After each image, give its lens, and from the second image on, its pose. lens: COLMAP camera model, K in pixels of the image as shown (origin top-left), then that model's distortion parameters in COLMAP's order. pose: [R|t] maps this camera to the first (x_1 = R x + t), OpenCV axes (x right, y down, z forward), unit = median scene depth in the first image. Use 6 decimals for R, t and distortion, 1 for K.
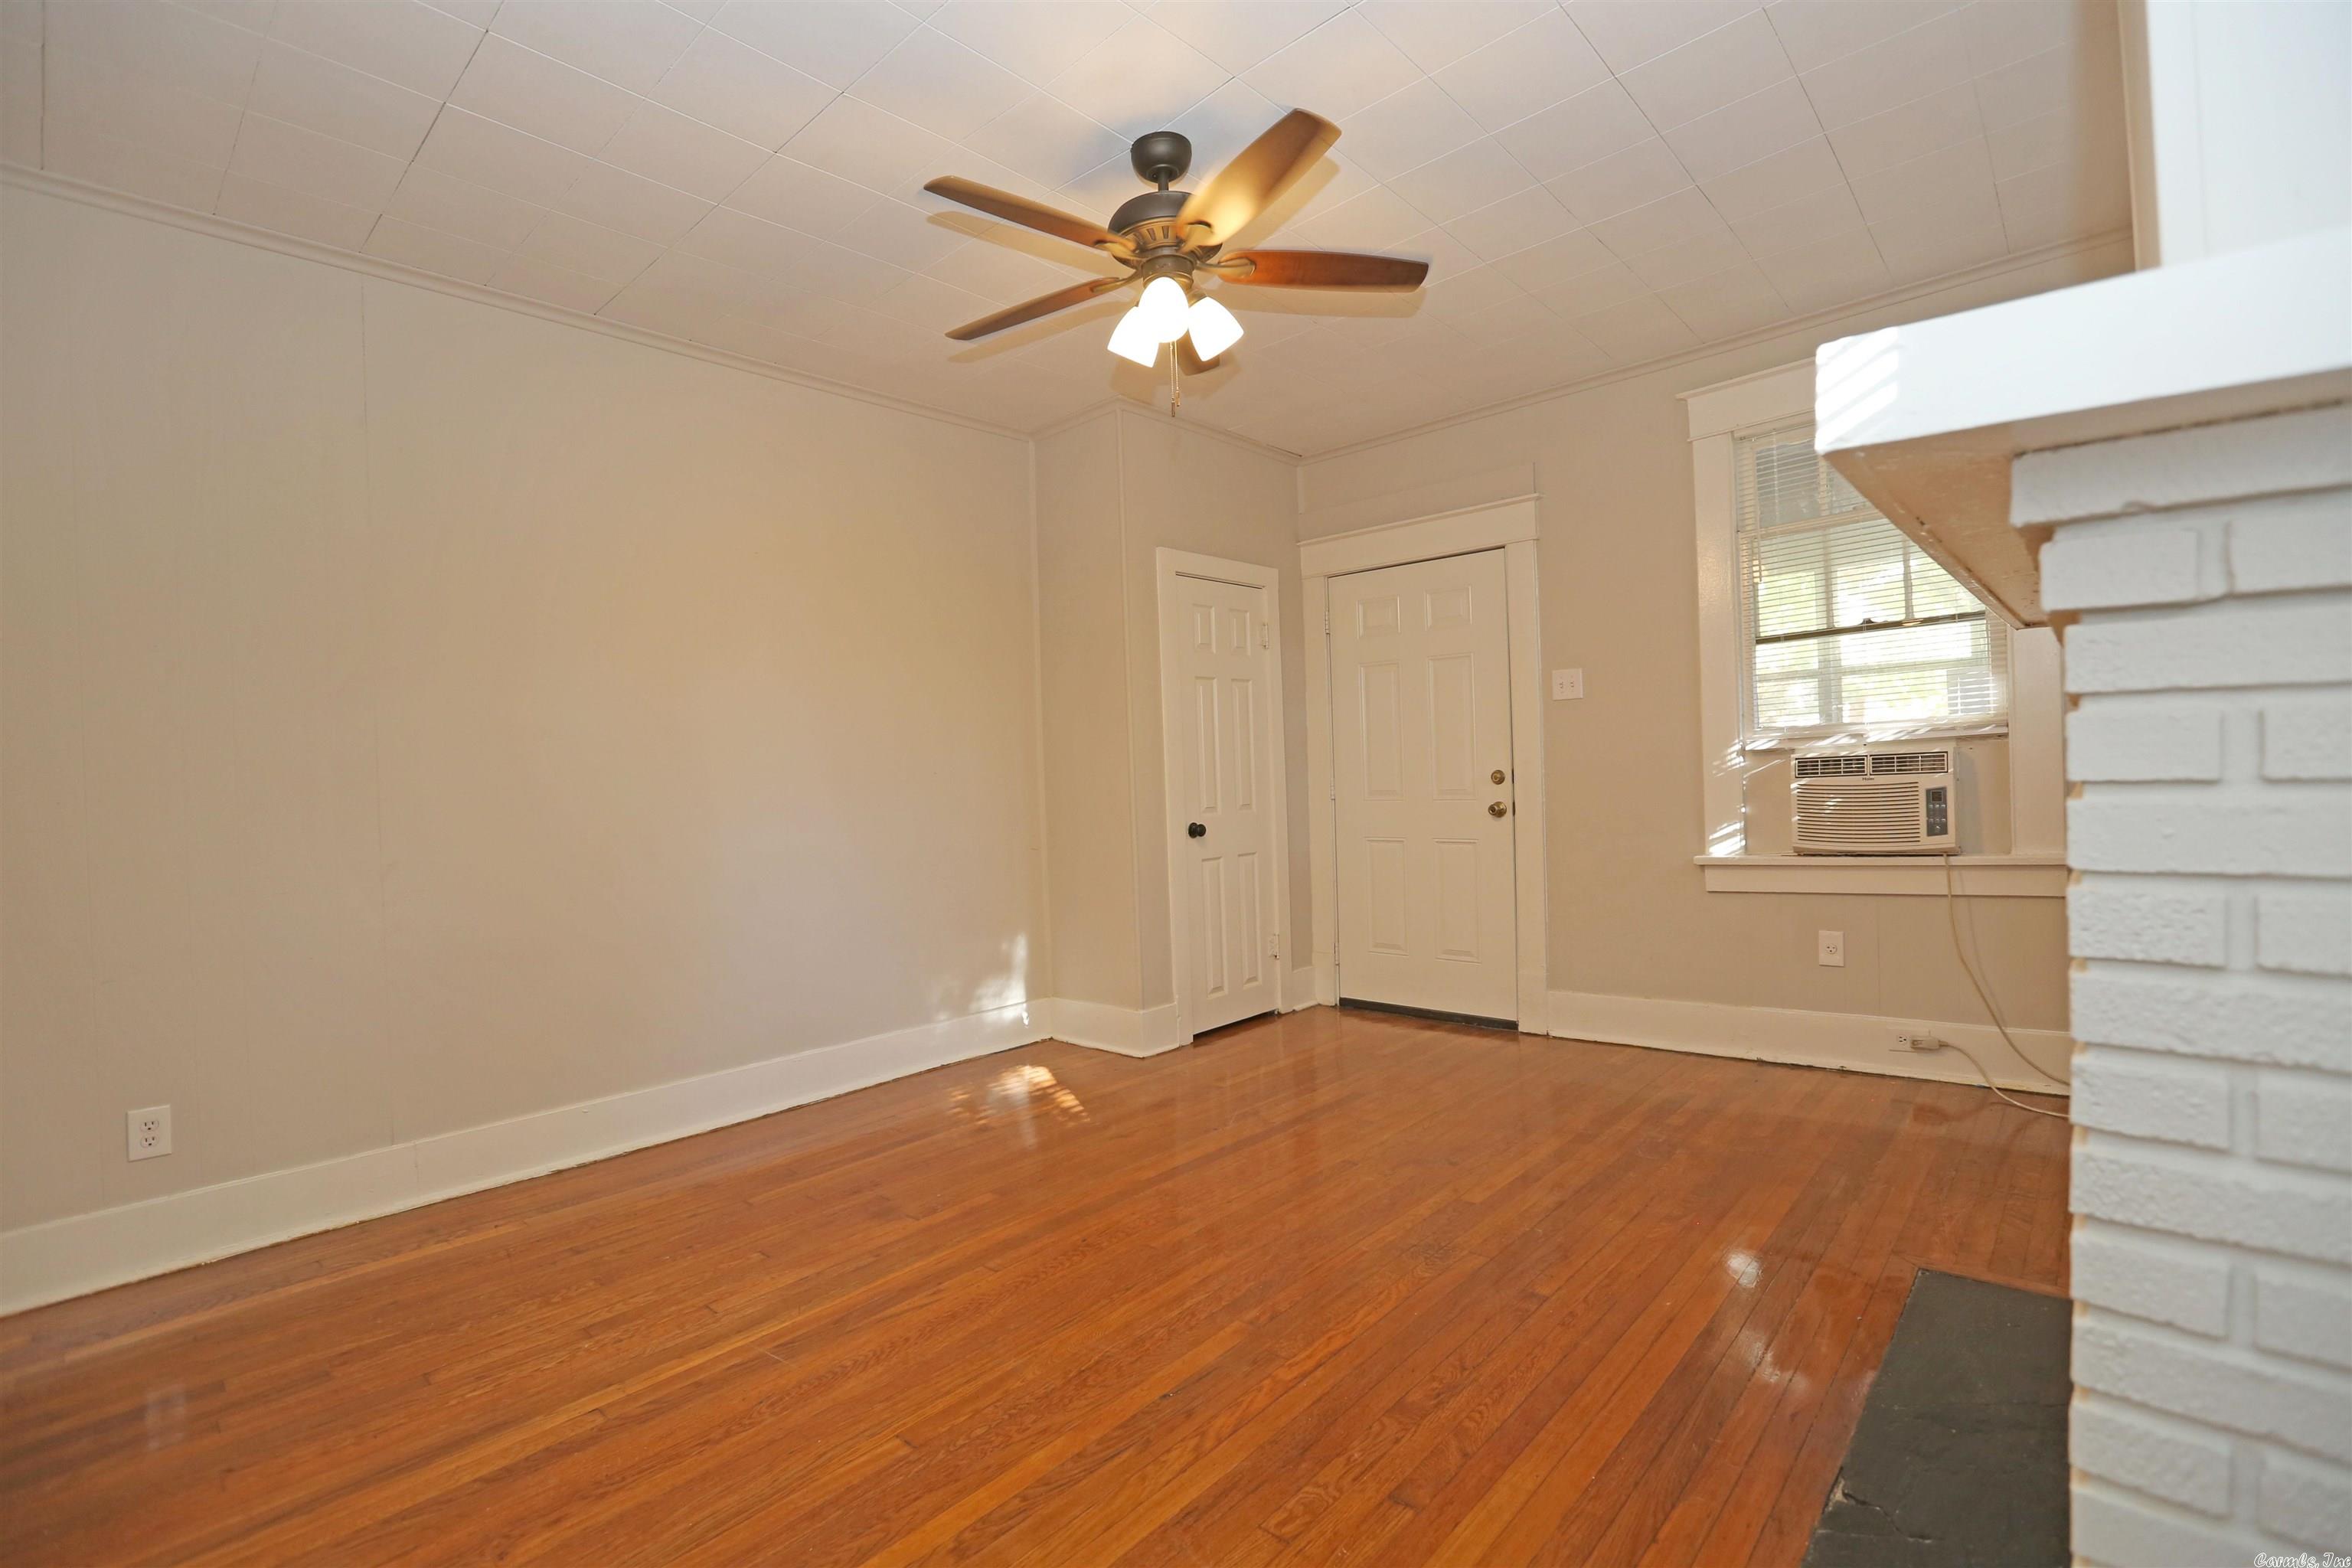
lens RADIAL K [[1067.3, 0, 1169.4], [0, 1067.3, 783.8], [0, 0, 1]] dist [-0.058026, 0.021989]
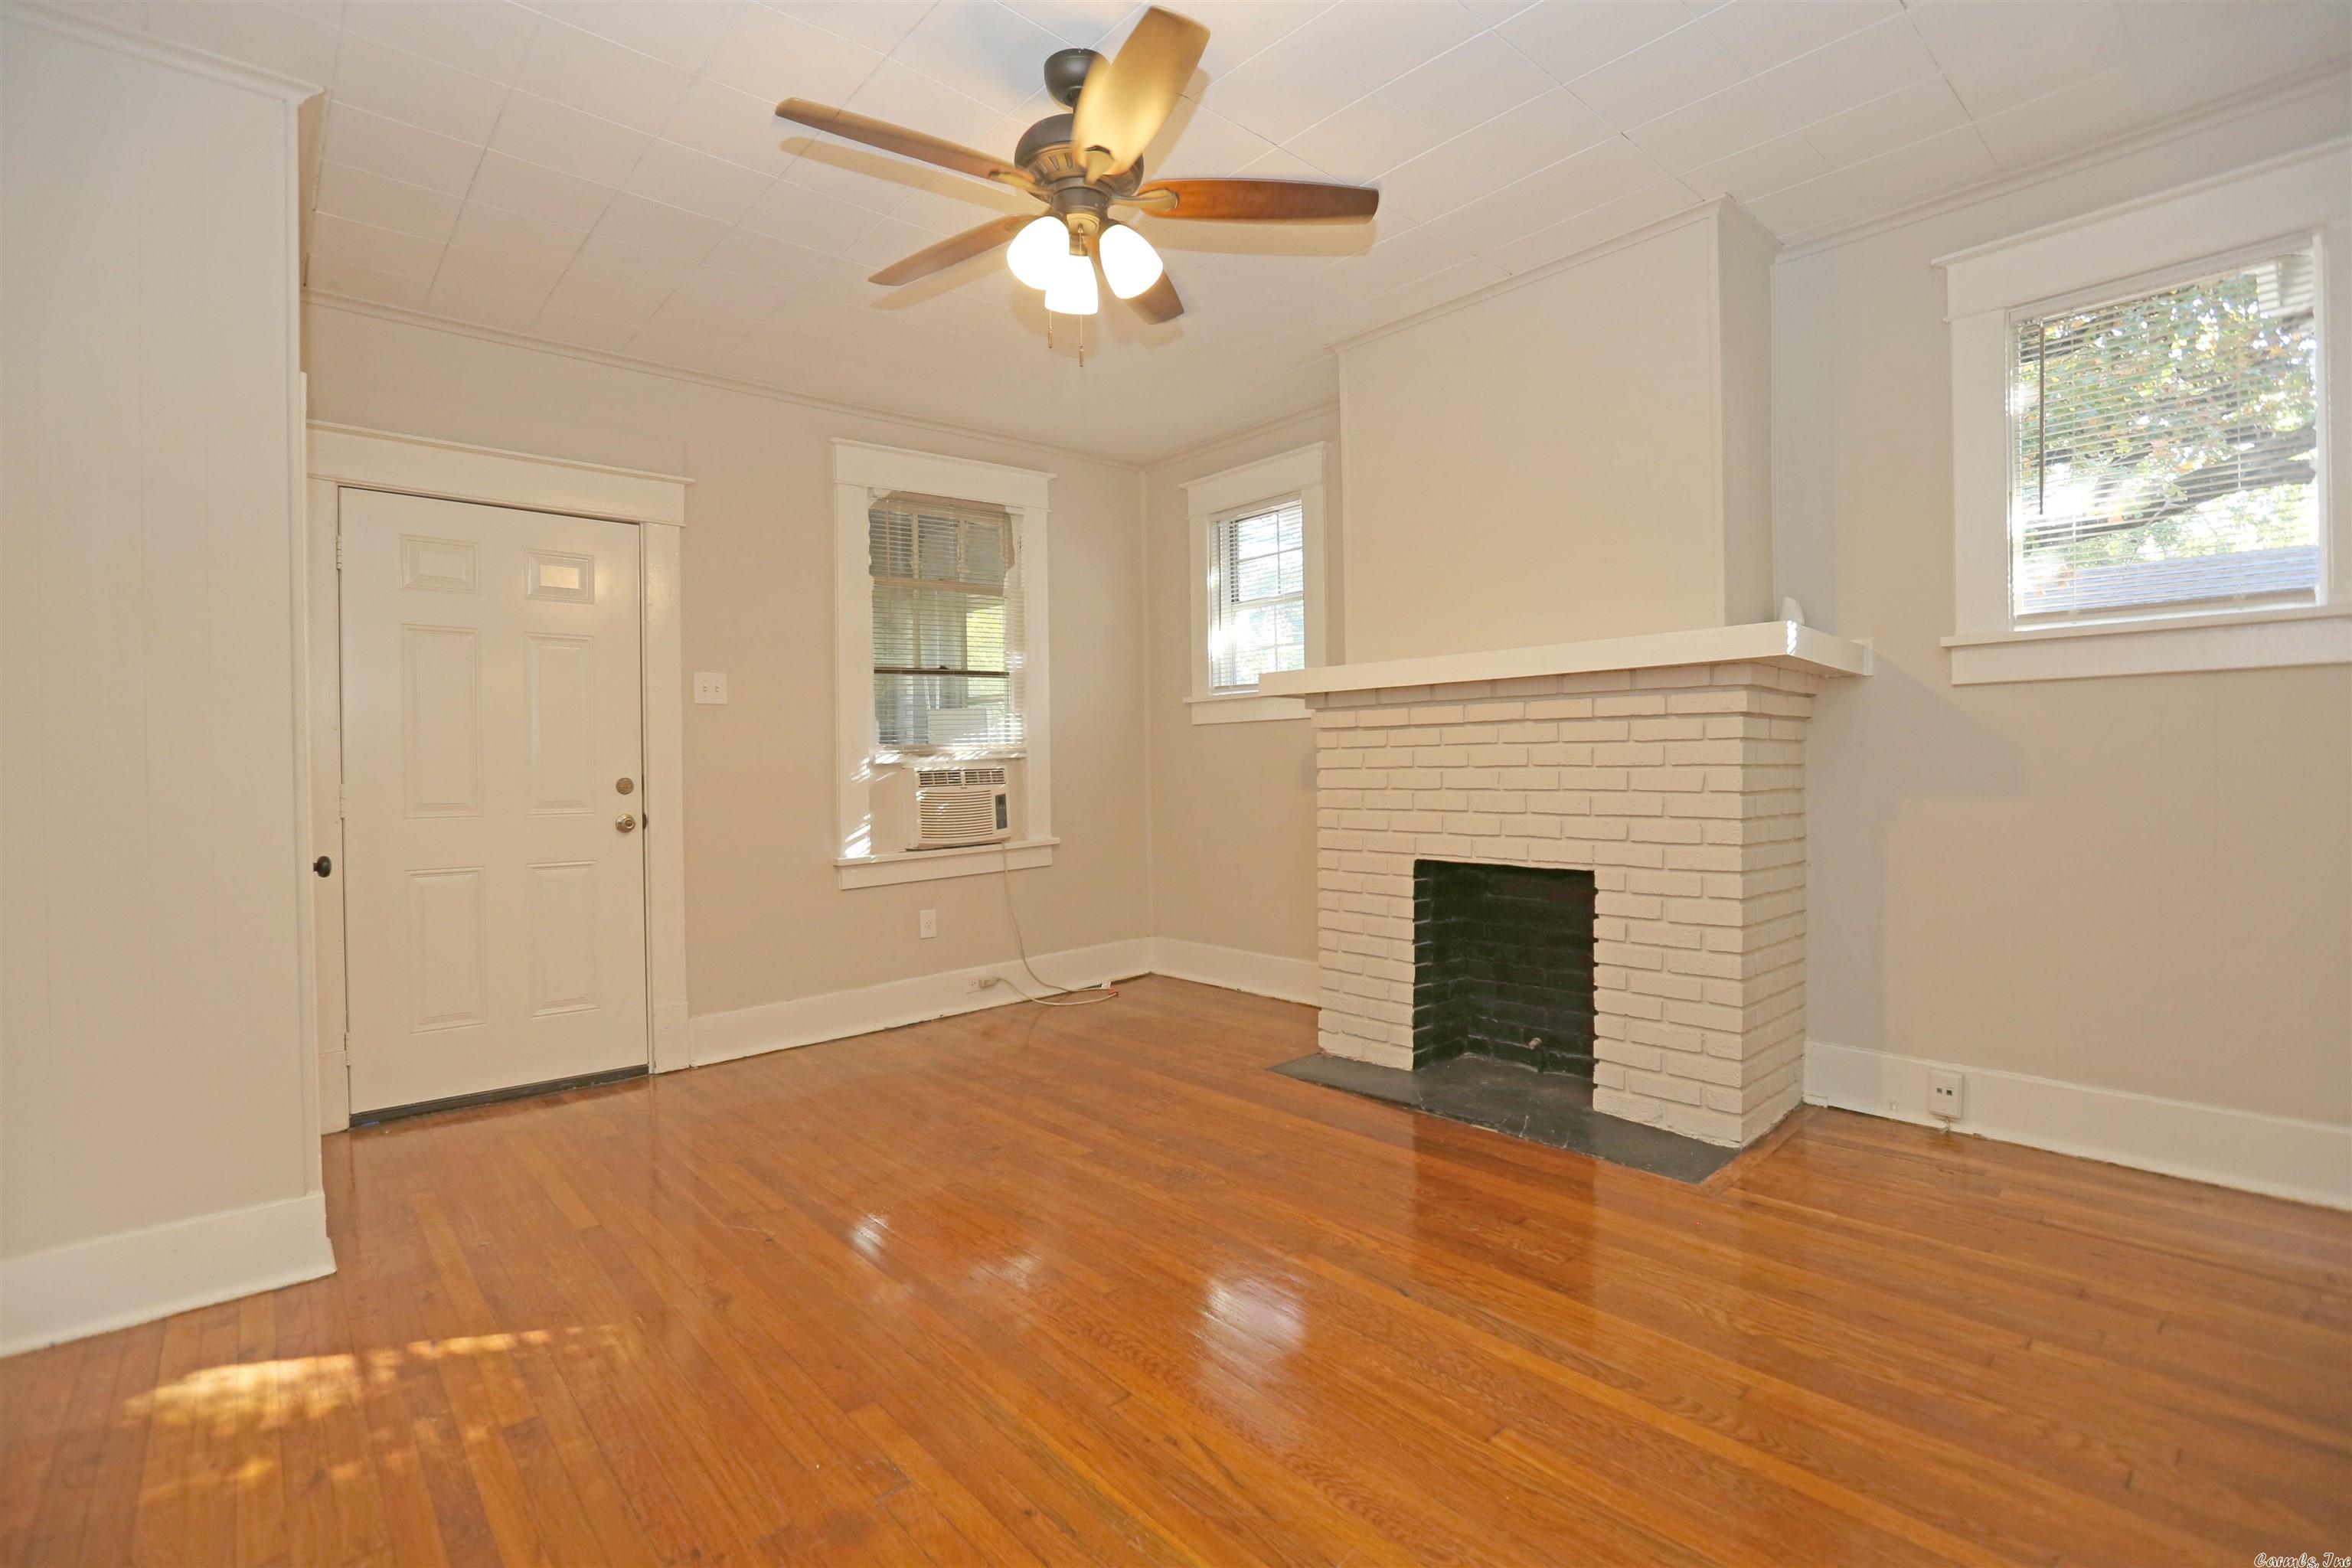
lens RADIAL K [[1067.3, 0, 1169.4], [0, 1067.3, 783.8], [0, 0, 1]] dist [-0.058026, 0.021989]
pose [[0.100021, 0.020462, 0.994775, -0.642498], [0.018066, 0.999586, -0.022378, 0.024699], [-0.994821, 0.020210, 0.099610, 0.612939]]
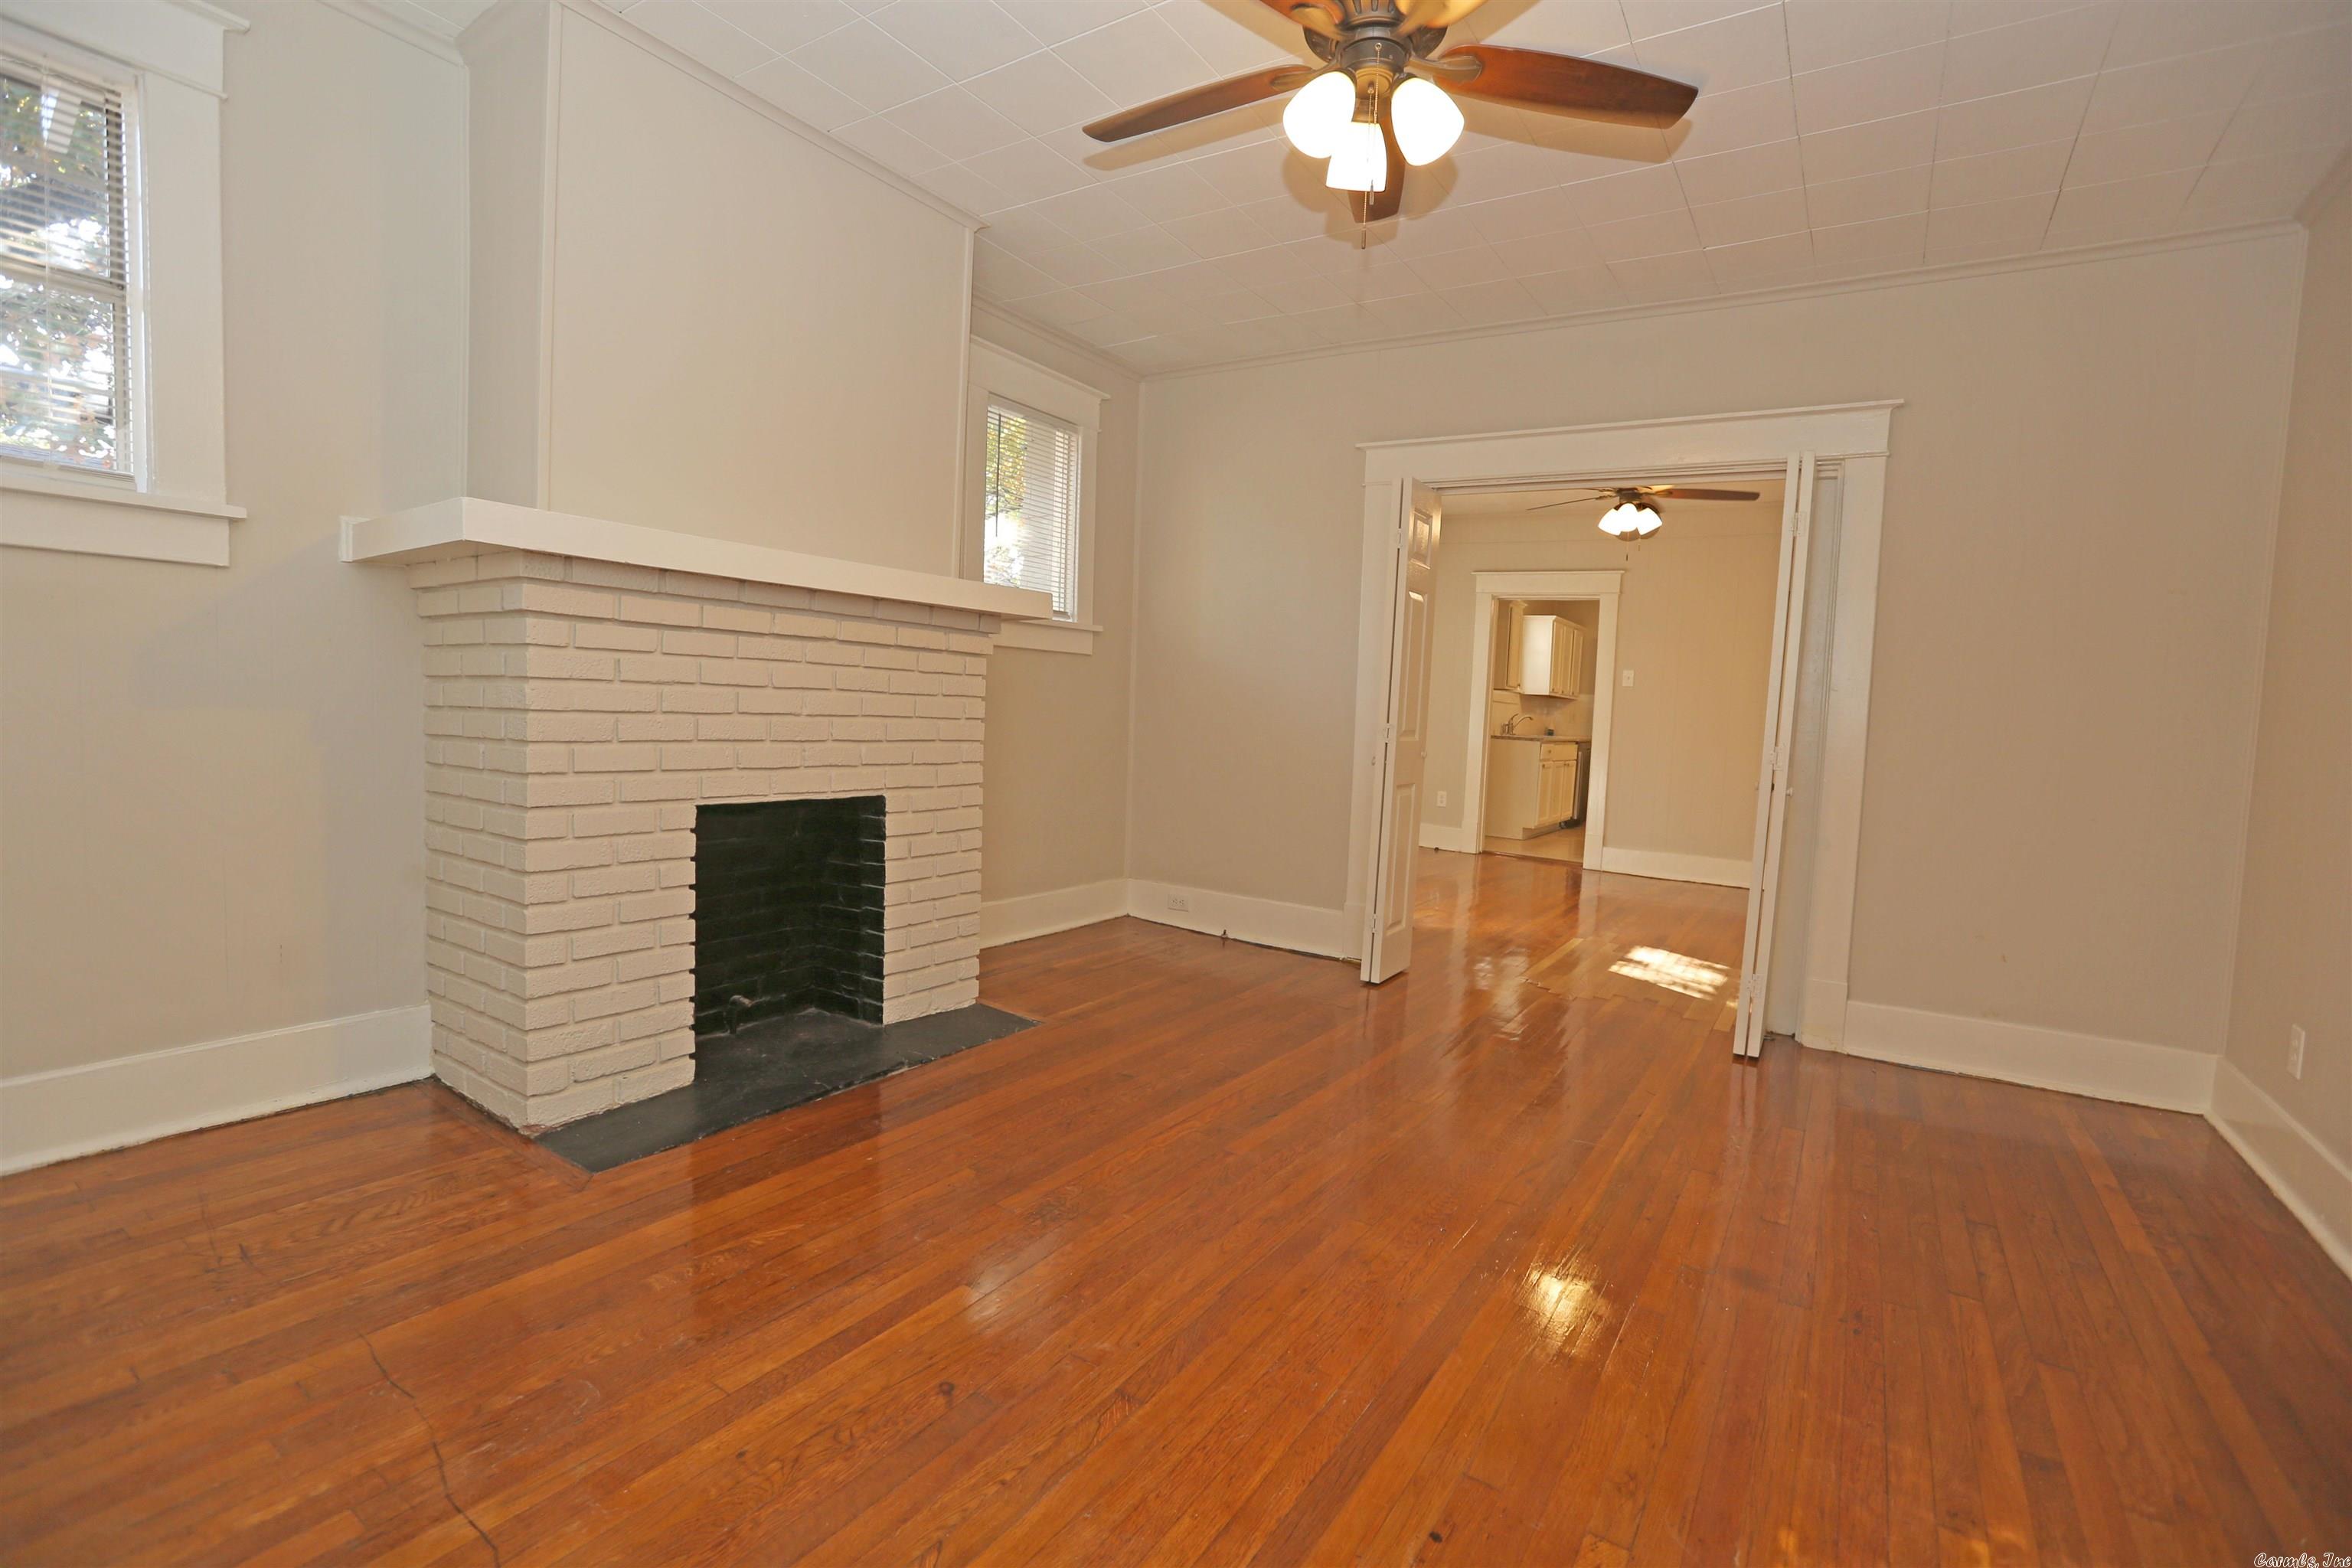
lens RADIAL K [[1067.3, 0, 1169.4], [0, 1067.3, 783.8], [0, 0, 1]] dist [-0.058026, 0.021989]
pose [[-0.988015, 0.006723, -0.154214, 0.200544], [-0.006302, 0.996461, 0.083819, -0.004585], [0.154231, 0.083786, -0.984476, 1.306448]]
